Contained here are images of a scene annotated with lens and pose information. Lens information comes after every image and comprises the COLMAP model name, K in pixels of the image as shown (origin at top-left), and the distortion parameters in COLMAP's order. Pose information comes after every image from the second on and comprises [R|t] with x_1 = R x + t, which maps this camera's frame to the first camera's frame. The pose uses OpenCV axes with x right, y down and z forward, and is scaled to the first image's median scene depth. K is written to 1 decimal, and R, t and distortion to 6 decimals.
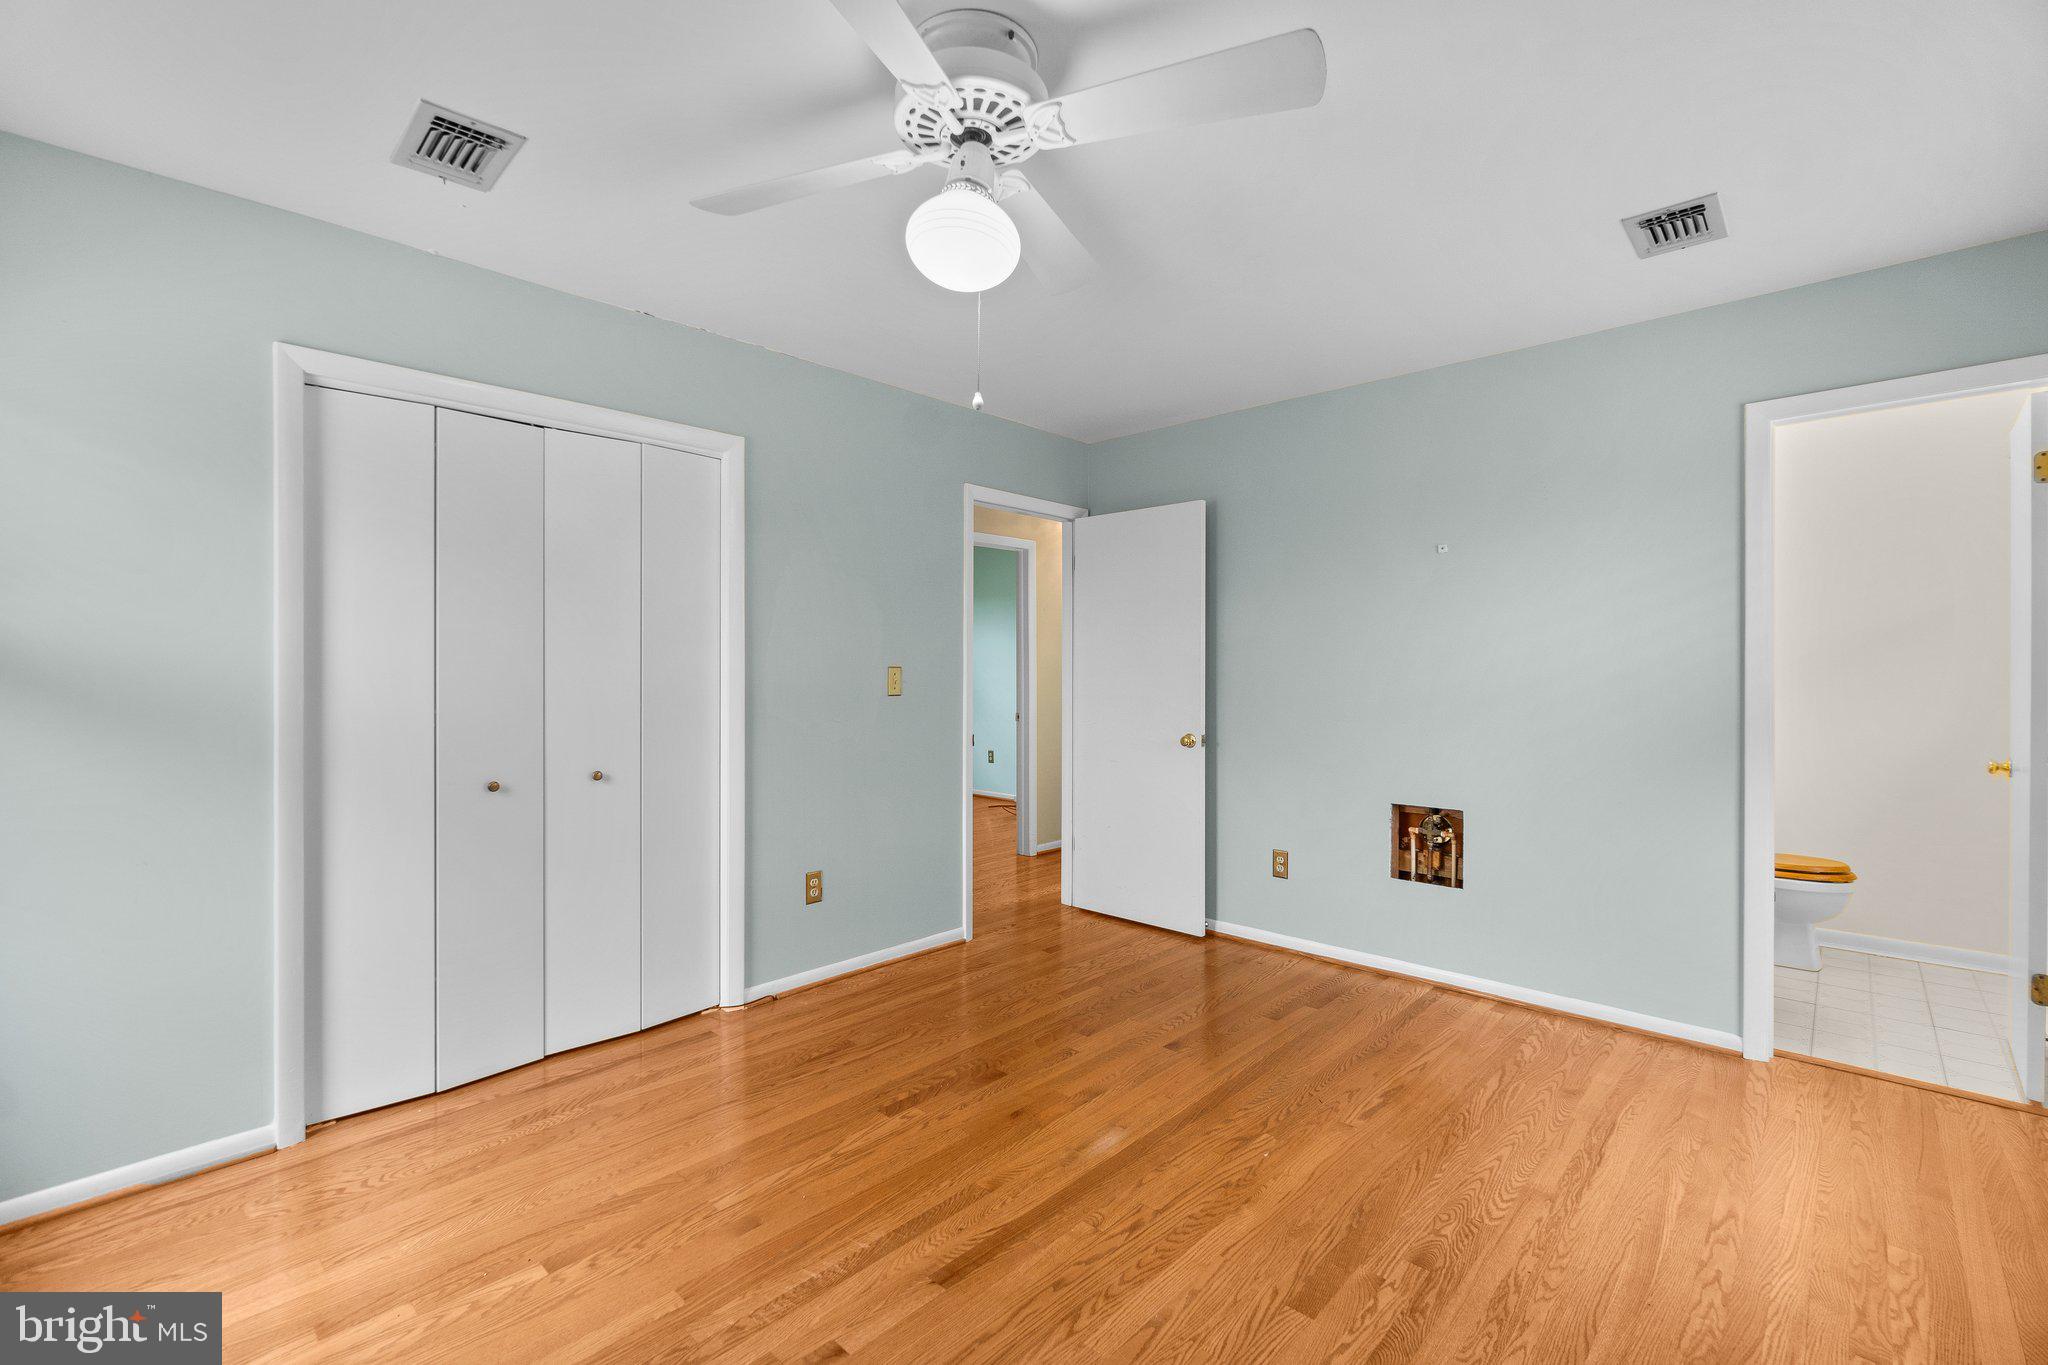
lens RADIAL K [[889.8, 0, 1018.2], [0, 889.8, 664.2], [0, 0, 1]] dist [-0.001330, 0.000330]
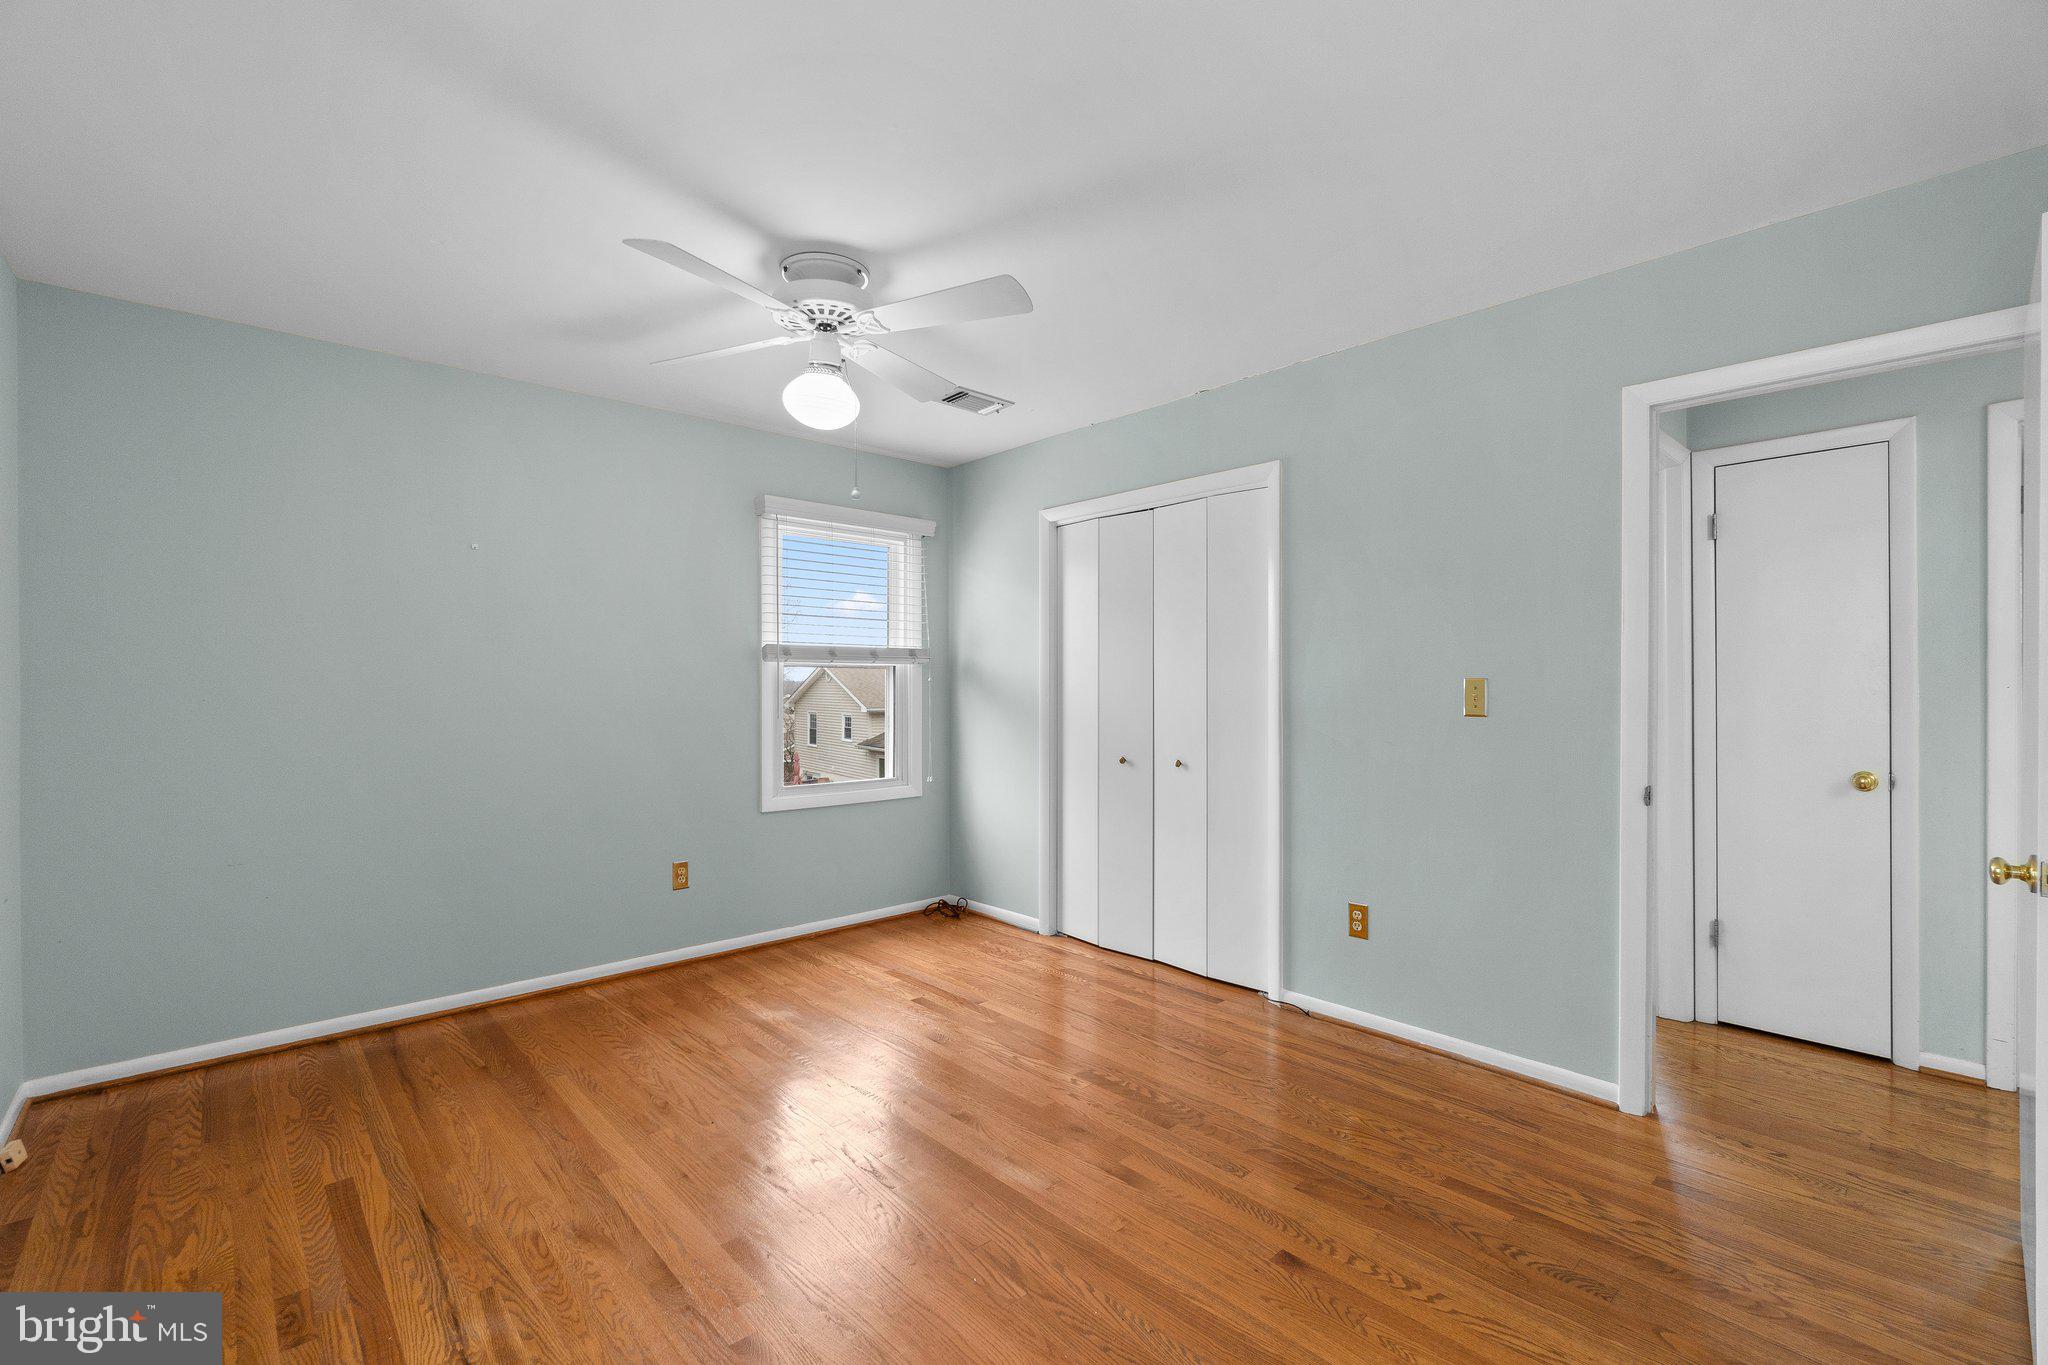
lens RADIAL K [[889.8, 0, 1018.2], [0, 889.8, 664.2], [0, 0, 1]] dist [-0.001330, 0.000330]
pose [[-0.074769, -0.023808, -0.996917, 0.921954], [0.003082, 0.999705, -0.024105, 0.012555], [0.997196, -0.004875, -0.074674, 0.934521]]
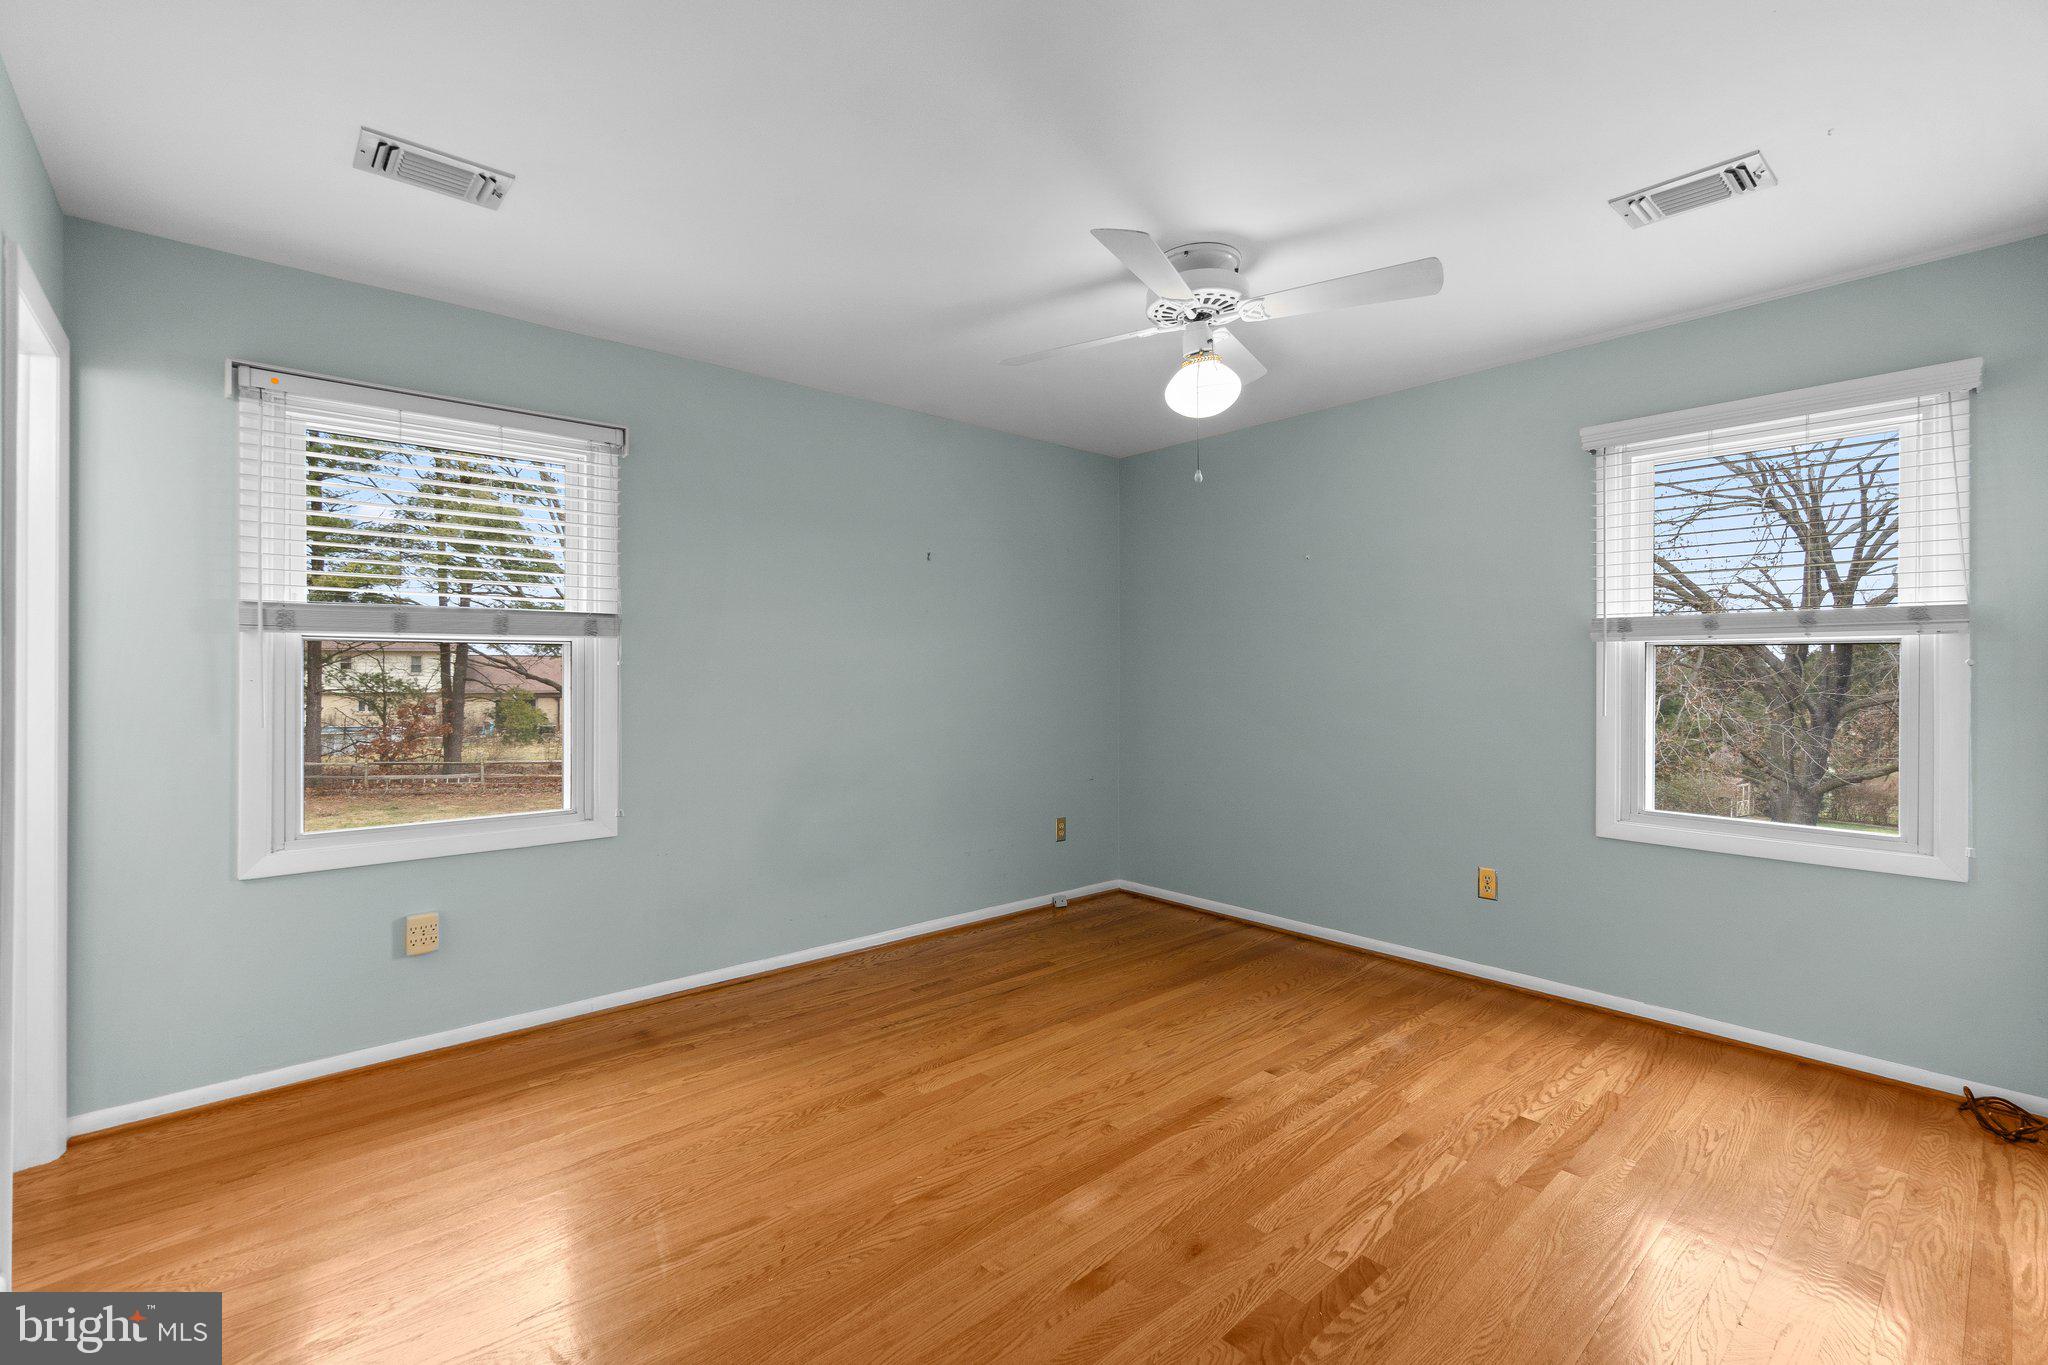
lens RADIAL K [[889.8, 0, 1018.2], [0, 889.8, 664.2], [0, 0, 1]] dist [-0.001330, 0.000330]
pose [[-0.995647, -0.001348, 0.093193, 0.072776], [-0.002021, 0.999973, -0.007126, 0.006571], [-0.093181, -0.007284, -0.995623, 1.646908]]
